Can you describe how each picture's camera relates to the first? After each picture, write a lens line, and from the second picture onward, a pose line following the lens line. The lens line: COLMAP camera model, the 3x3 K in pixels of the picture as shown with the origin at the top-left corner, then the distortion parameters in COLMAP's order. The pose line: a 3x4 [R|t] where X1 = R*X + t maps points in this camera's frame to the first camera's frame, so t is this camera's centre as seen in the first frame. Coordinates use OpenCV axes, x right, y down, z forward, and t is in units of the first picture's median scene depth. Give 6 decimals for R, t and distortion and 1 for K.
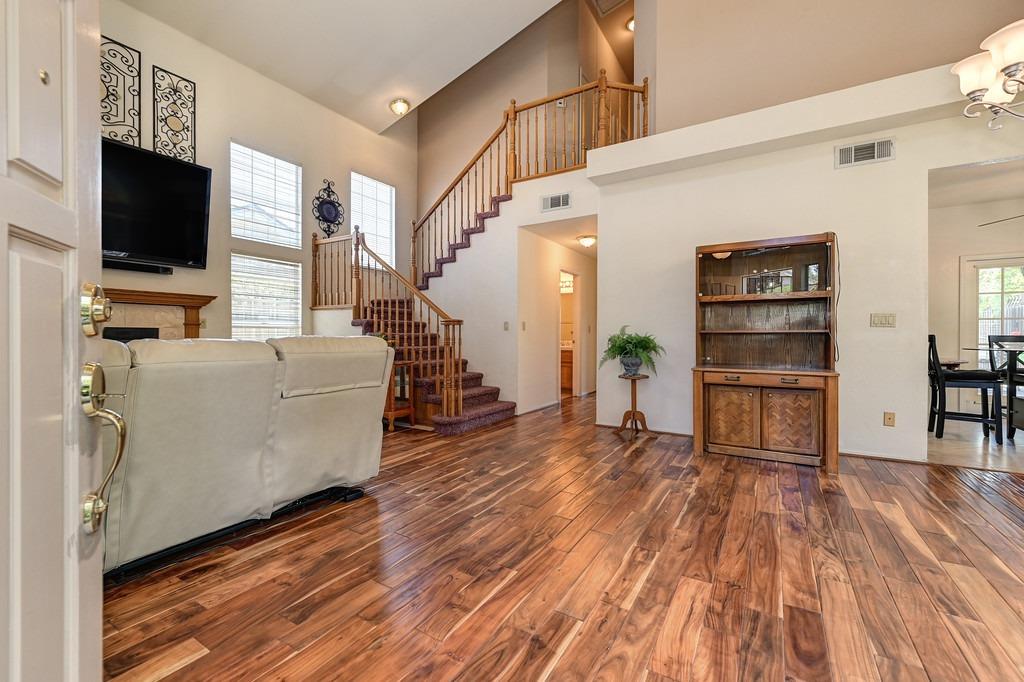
lens RADIAL K [[425.4, 0, 515.3], [0, 425.4, 337.7], [0, 0, 1]] dist [0.001882, -0.000496]
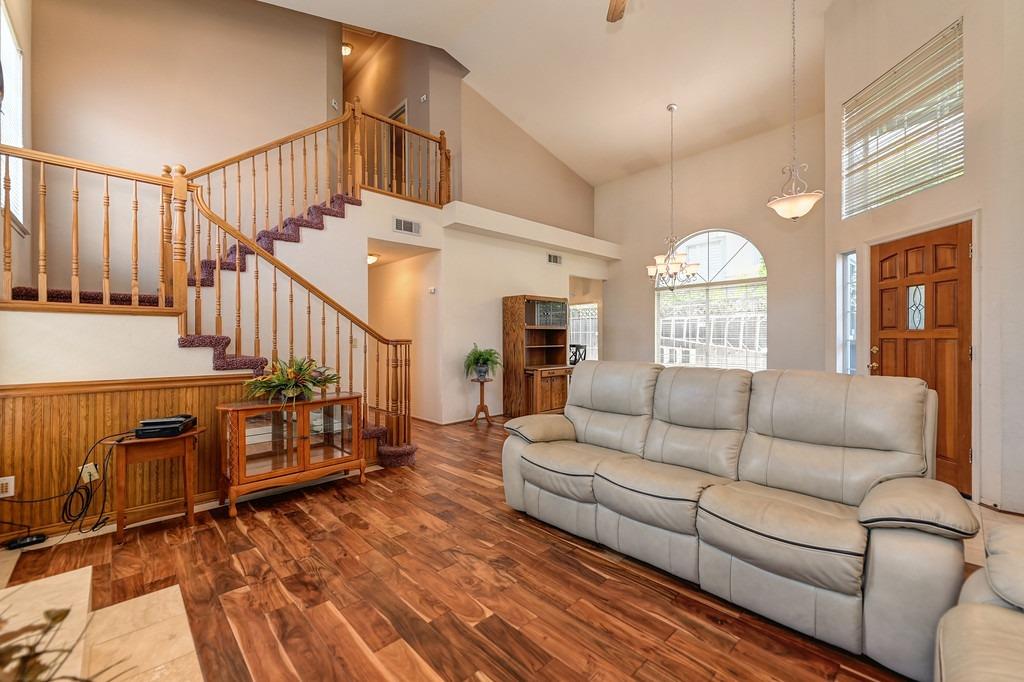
lens RADIAL K [[418.2, 0, 513.7], [0, 418.2, 337.9], [0, 0, 1]] dist [0.002000, 0.000084]
pose [[0.259338, -0.005755, 0.965769, -0.796369], [0.004294, 0.999979, 0.004806, -0.040829], [-0.965777, 0.002901, 0.259358, 0.440407]]
